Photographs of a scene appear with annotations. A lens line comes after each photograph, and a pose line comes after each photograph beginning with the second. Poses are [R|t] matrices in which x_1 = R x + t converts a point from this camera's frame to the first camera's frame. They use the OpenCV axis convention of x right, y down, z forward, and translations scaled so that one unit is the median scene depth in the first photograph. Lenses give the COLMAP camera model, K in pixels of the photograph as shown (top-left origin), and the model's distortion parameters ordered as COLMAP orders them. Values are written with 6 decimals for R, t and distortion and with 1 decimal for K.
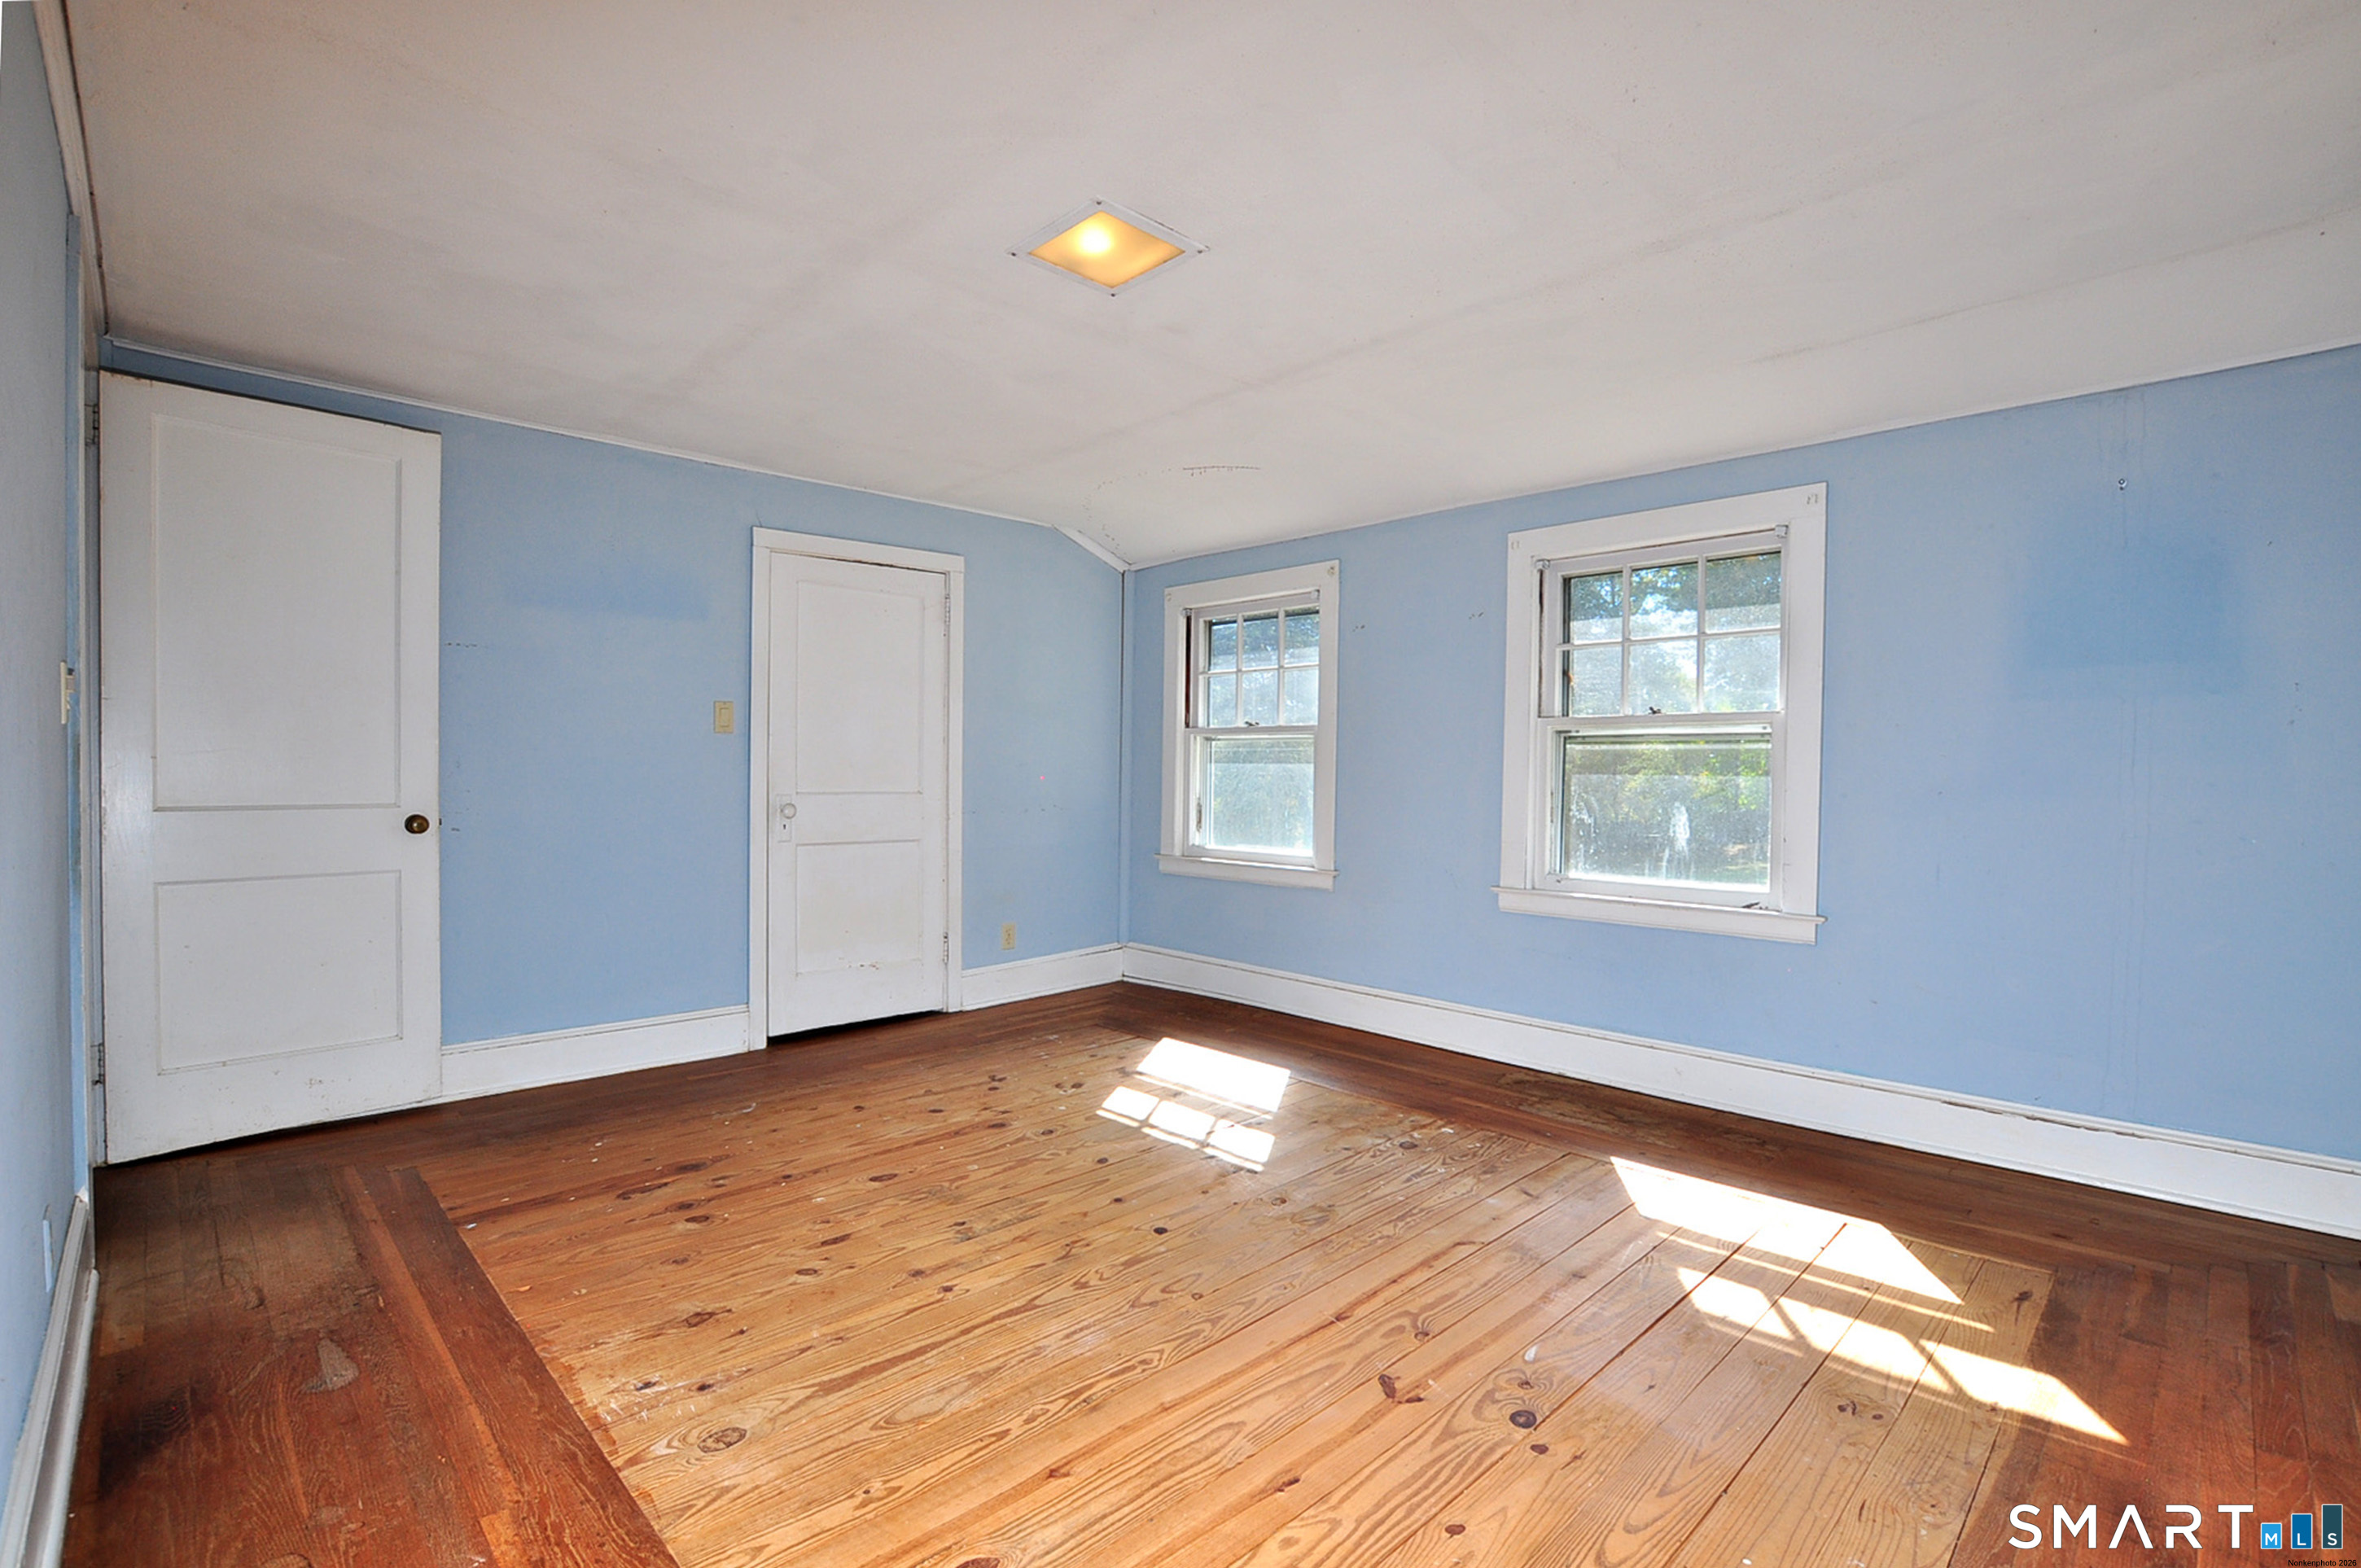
lens RADIAL K [[1045.6, 0, 1176.2], [0, 1045.6, 778.0], [0, 0, 1]] dist [-0.028500, 0.002174]
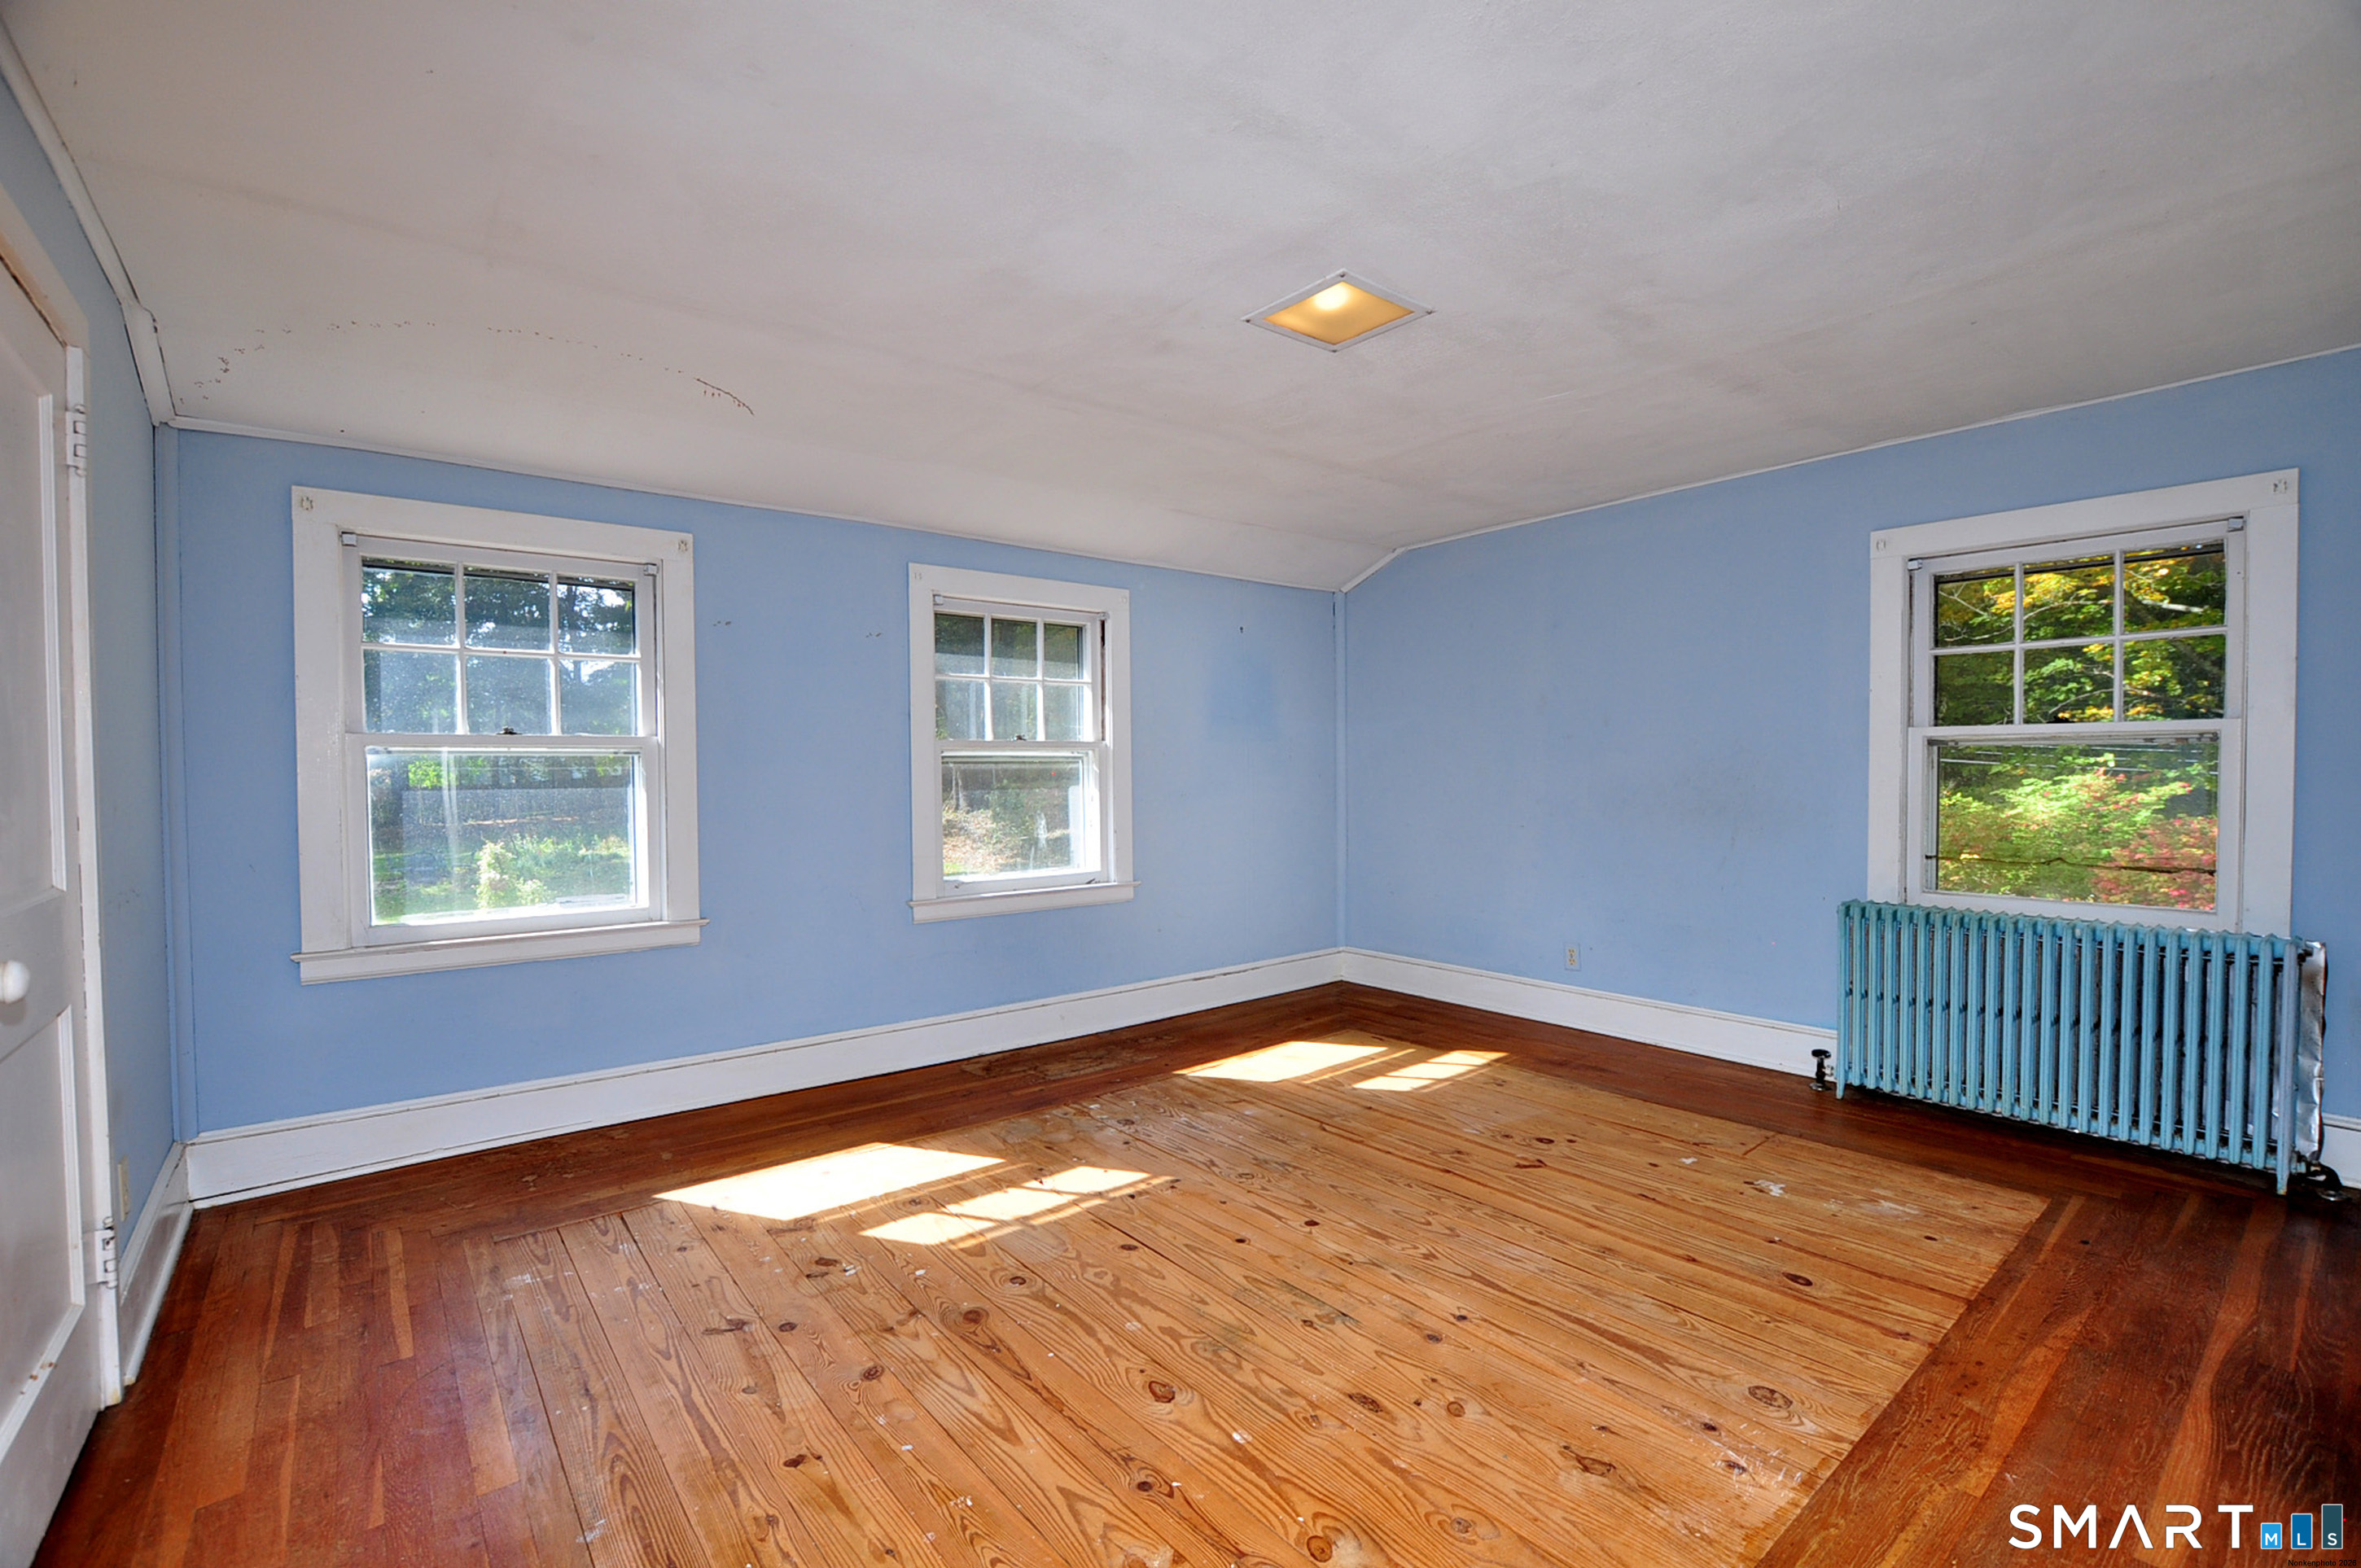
lens RADIAL K [[1045.6, 0, 1181.3], [0, 1045.6, 786.0], [0, 0, 1]] dist [-0.028500, 0.002174]
pose [[0.092959, -0.027776, 0.995282, -1.000110], [0.013933, 0.999549, 0.026594, -0.040351], [-0.995572, 0.011395, 0.093304, 0.954866]]
